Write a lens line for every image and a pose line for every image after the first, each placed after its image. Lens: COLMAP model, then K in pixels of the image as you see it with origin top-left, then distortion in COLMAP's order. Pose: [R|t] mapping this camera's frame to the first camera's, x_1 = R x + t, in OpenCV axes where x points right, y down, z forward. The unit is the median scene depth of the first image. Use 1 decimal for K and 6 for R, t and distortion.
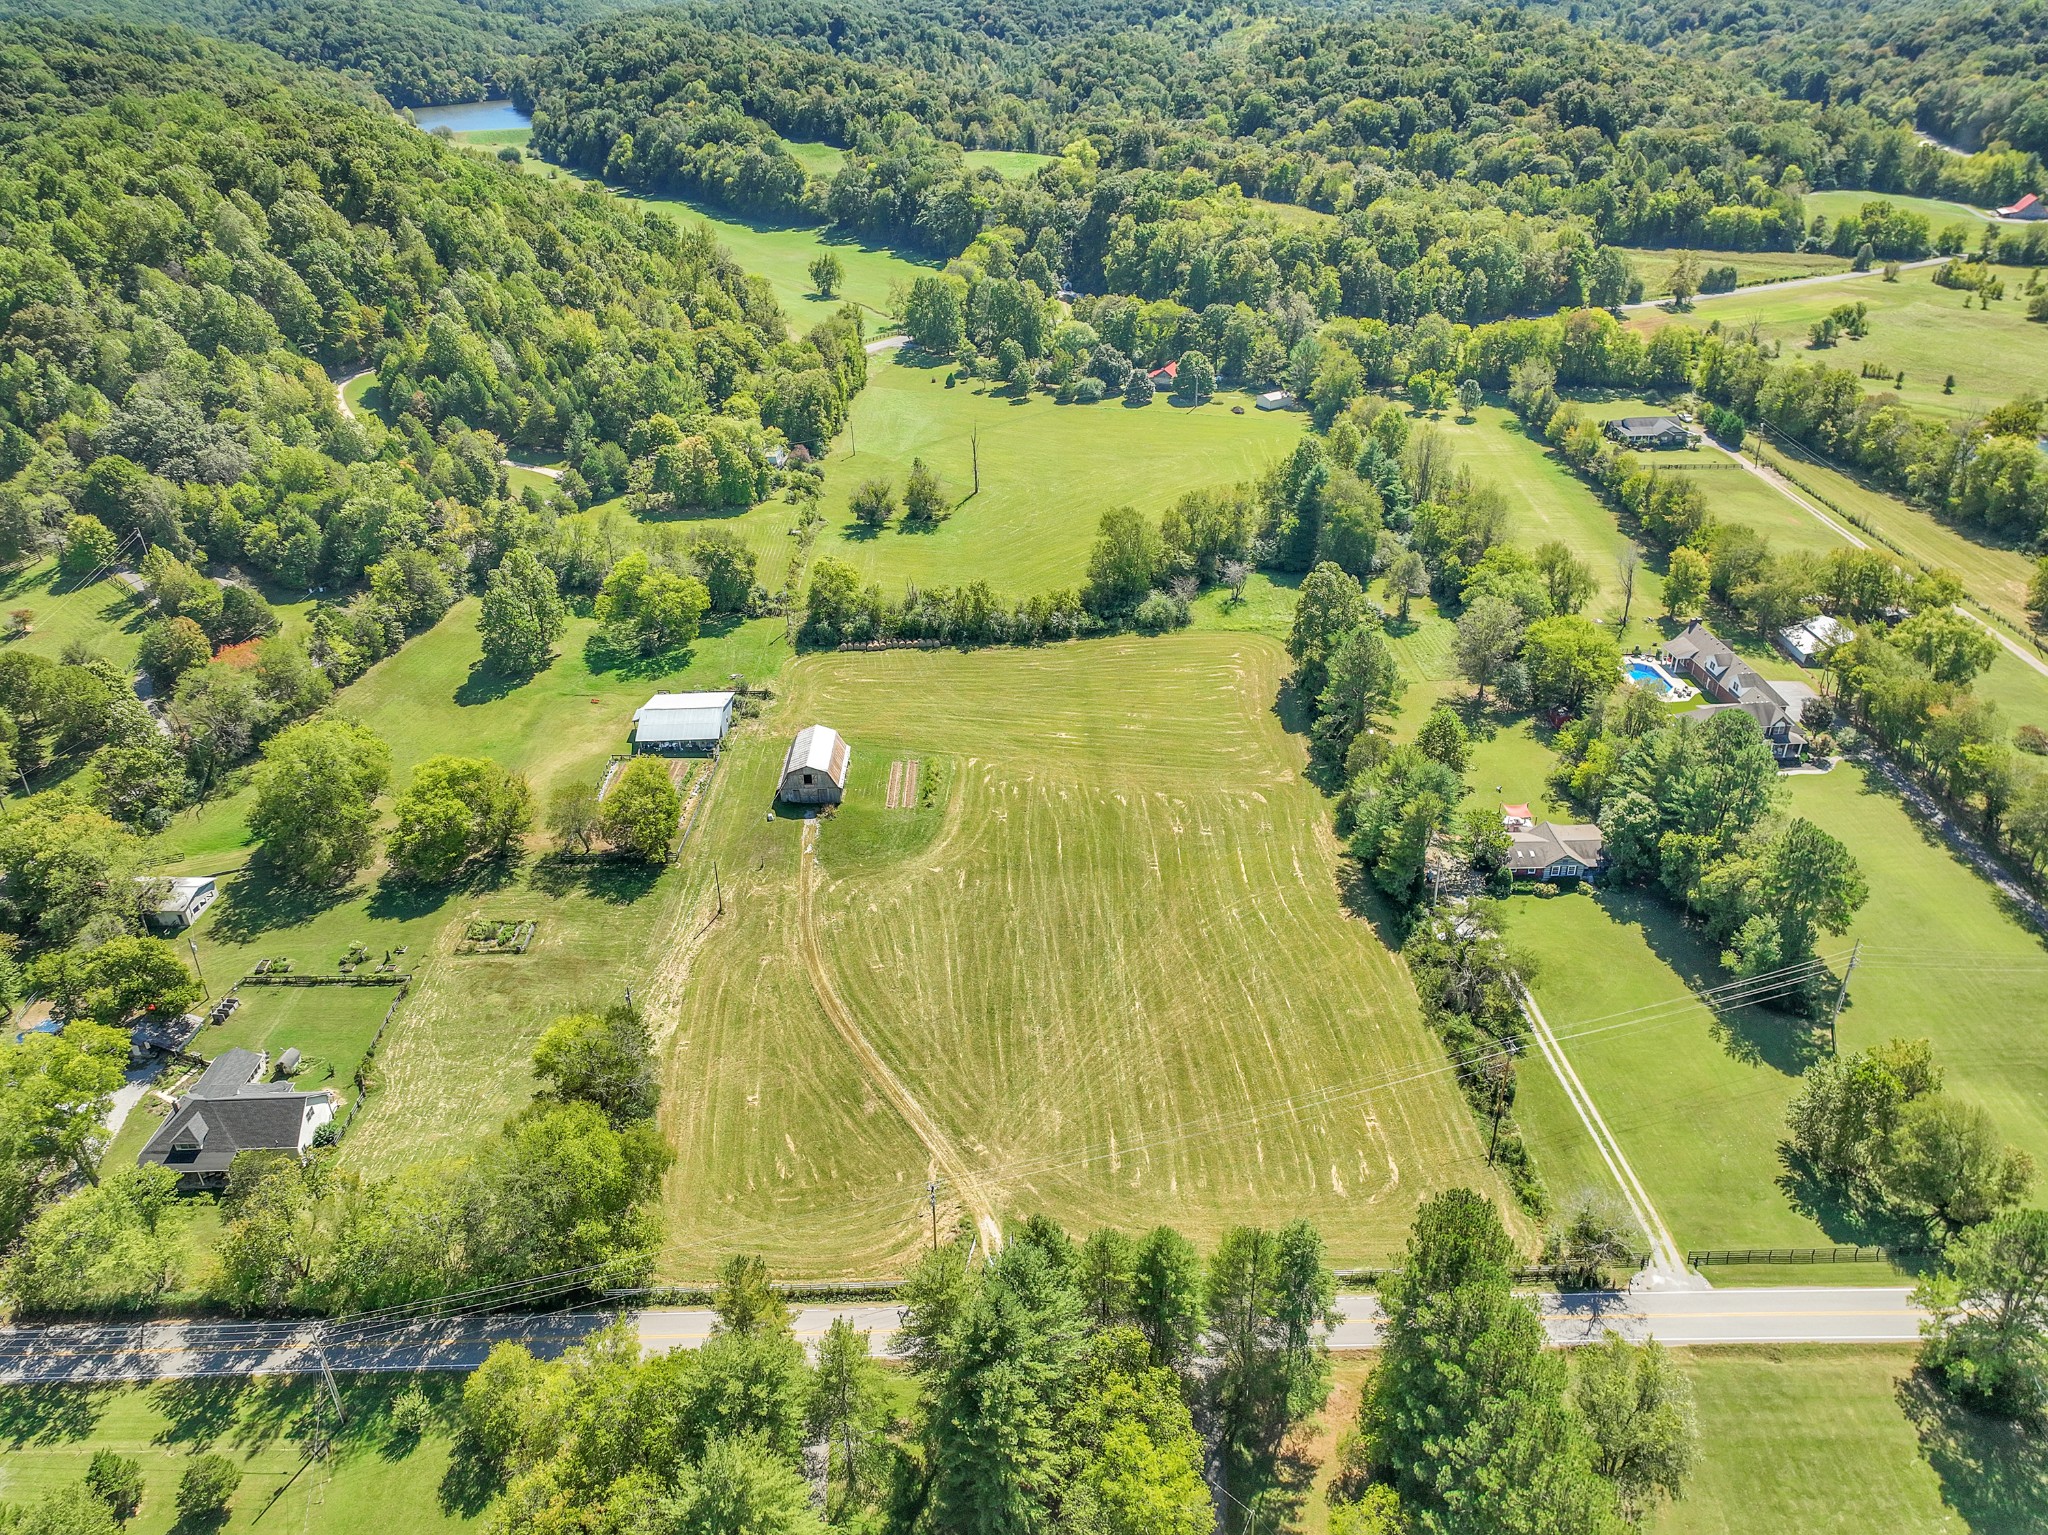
lens RADIAL K [[1451.1, 0, 1018.3], [0, 1451.1, 730.8], [0, 0, 1]] dist [-0.003252, 0.024545]
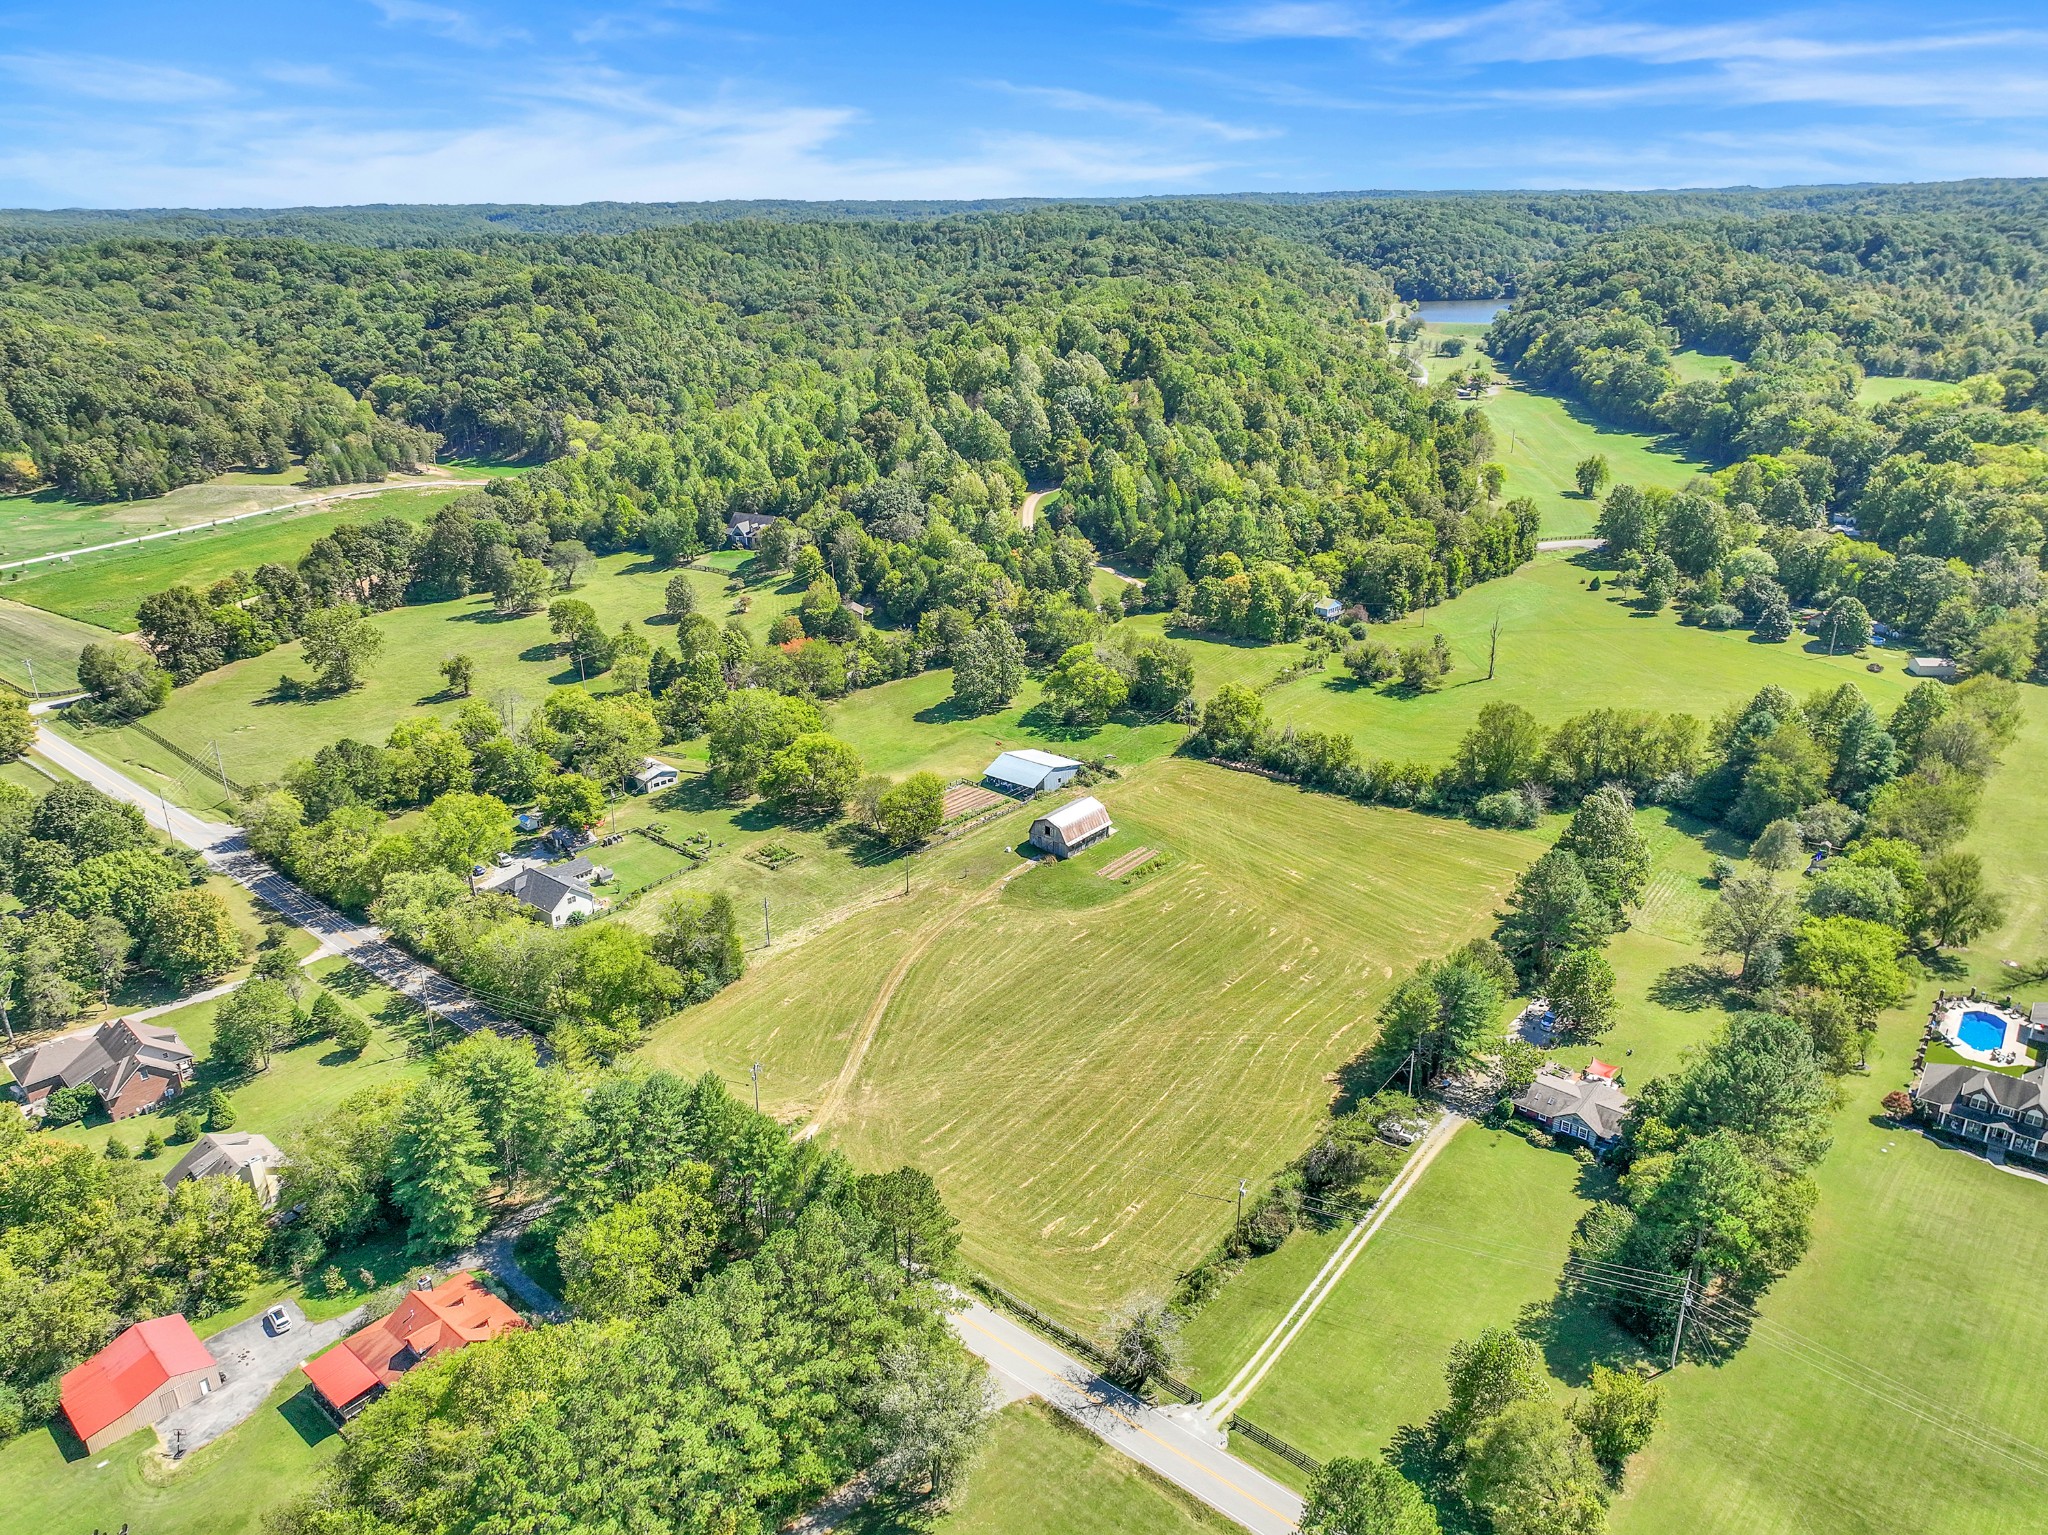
lens RADIAL K [[1396.7, 0, 1024.0], [0, 1396.7, 767.5], [0, 0, 1]] dist [0.007992, 0.005485]
pose [[0.770335, 0.255317, -0.584293, 0.405691], [-0.304681, 0.952345, 0.014450, -0.022501], [0.560137, 0.166892, 0.811414, 0.019984]]
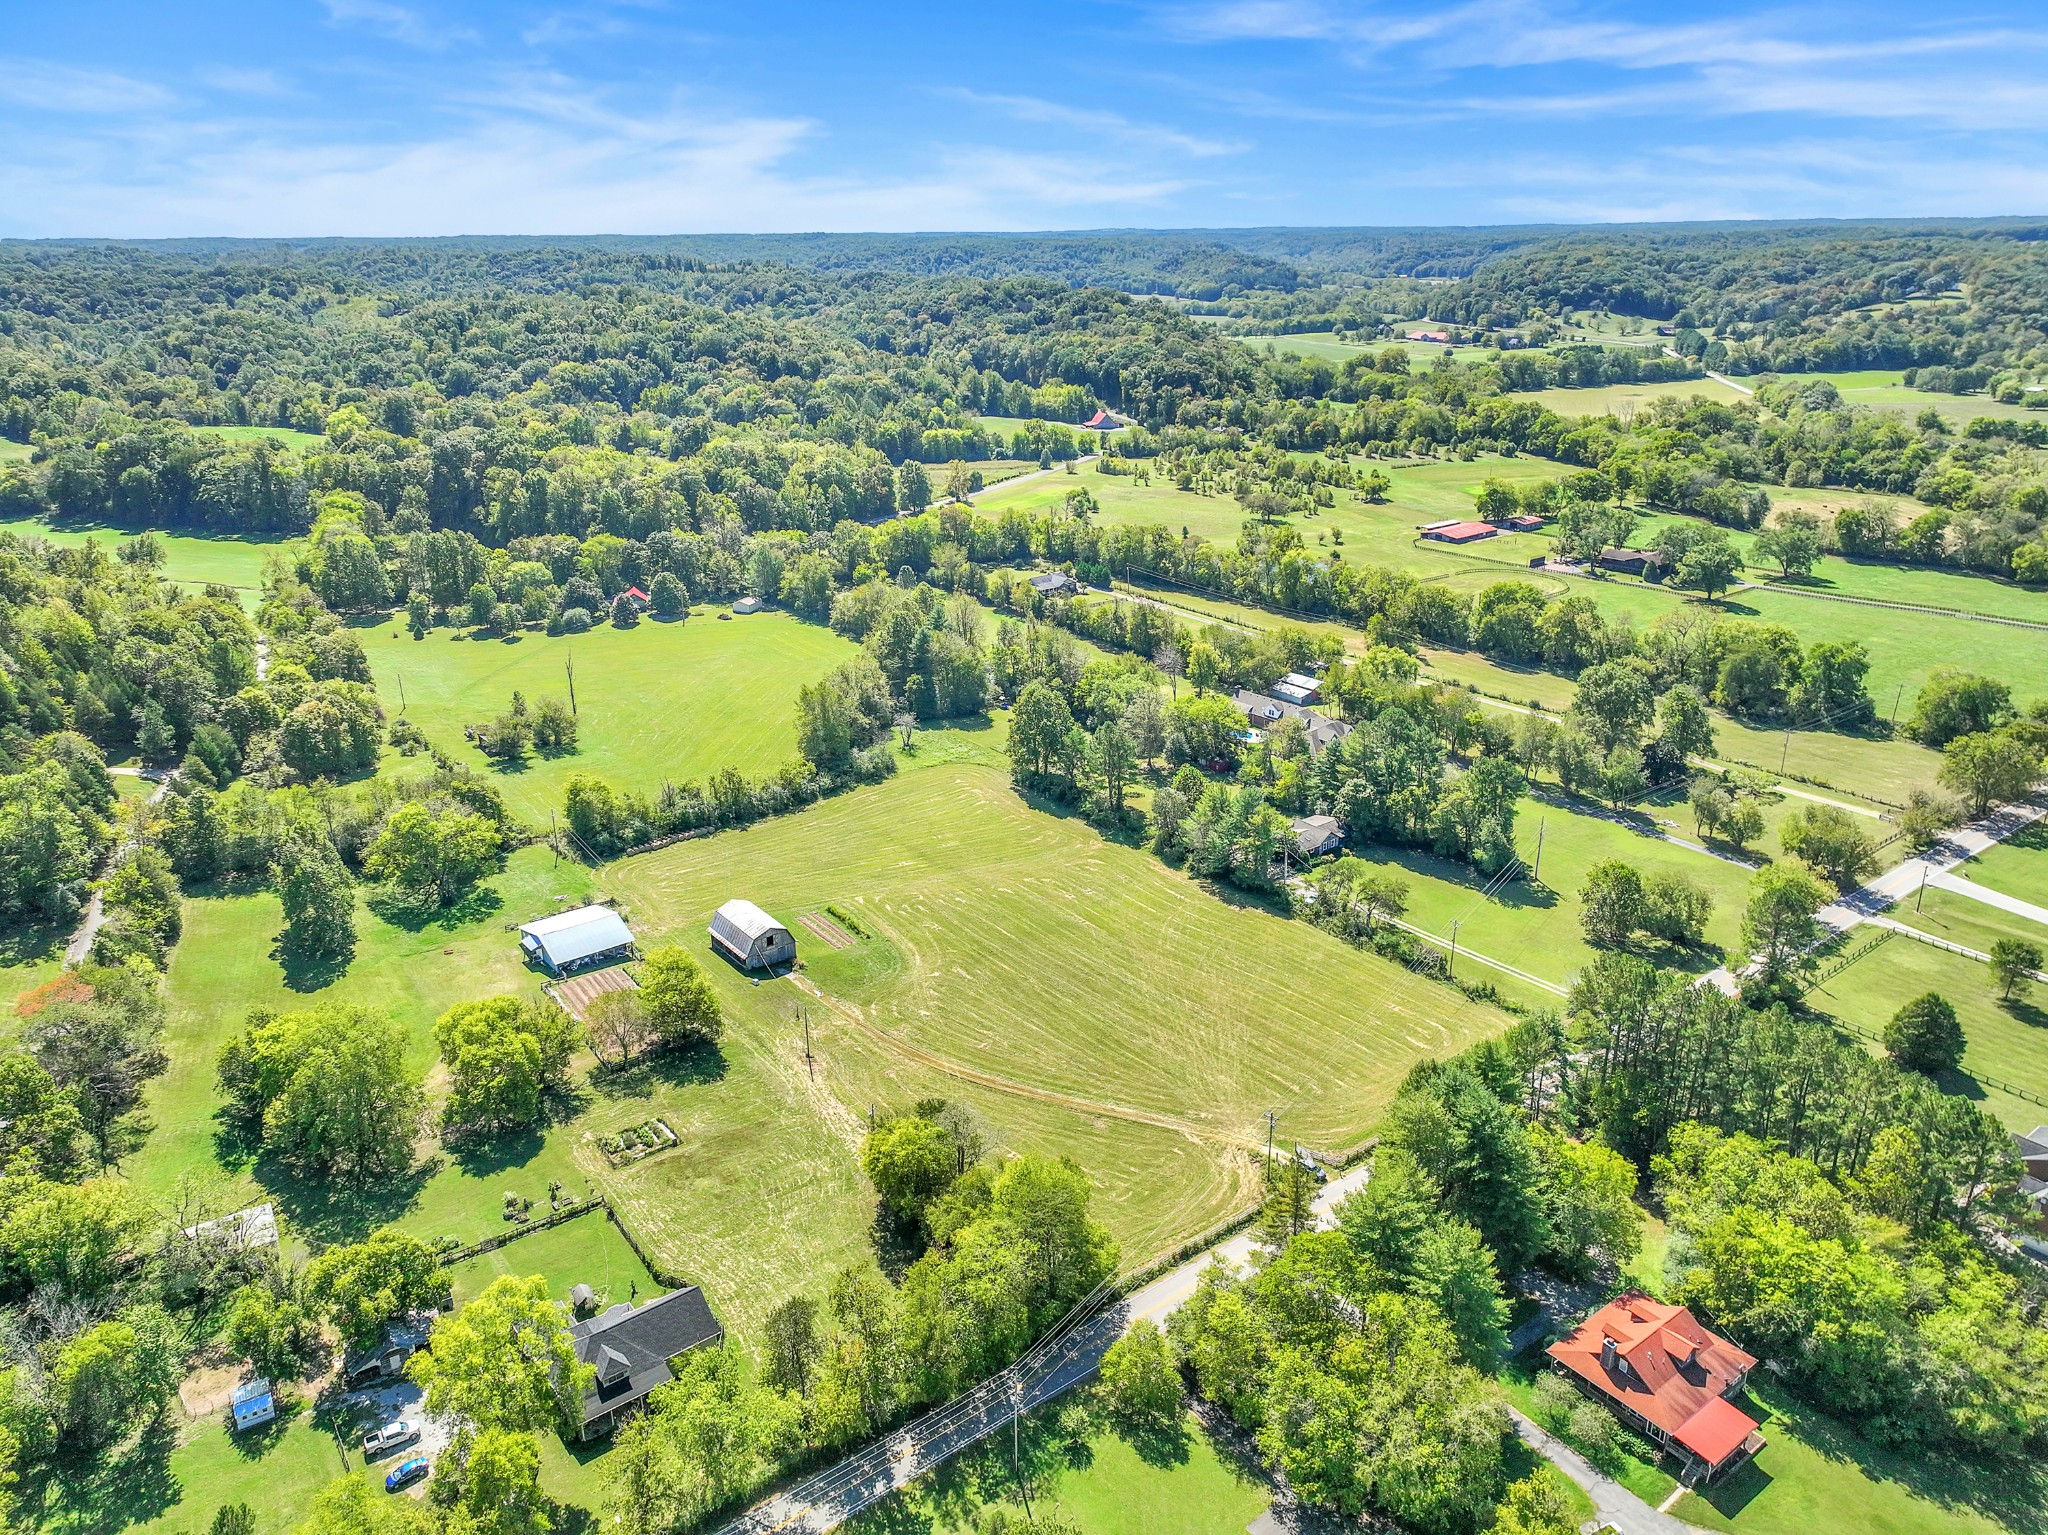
lens RADIAL K [[1396.7, 0, 1024.0], [0, 1396.7, 767.5], [0, 0, 1]] dist [0.007992, 0.005485]
pose [[0.808005, -0.195585, 0.555764, -0.431617], [0.267131, 0.962378, -0.049692, 0.008921], [-0.525137, 0.188613, 0.829853, 0.009817]]
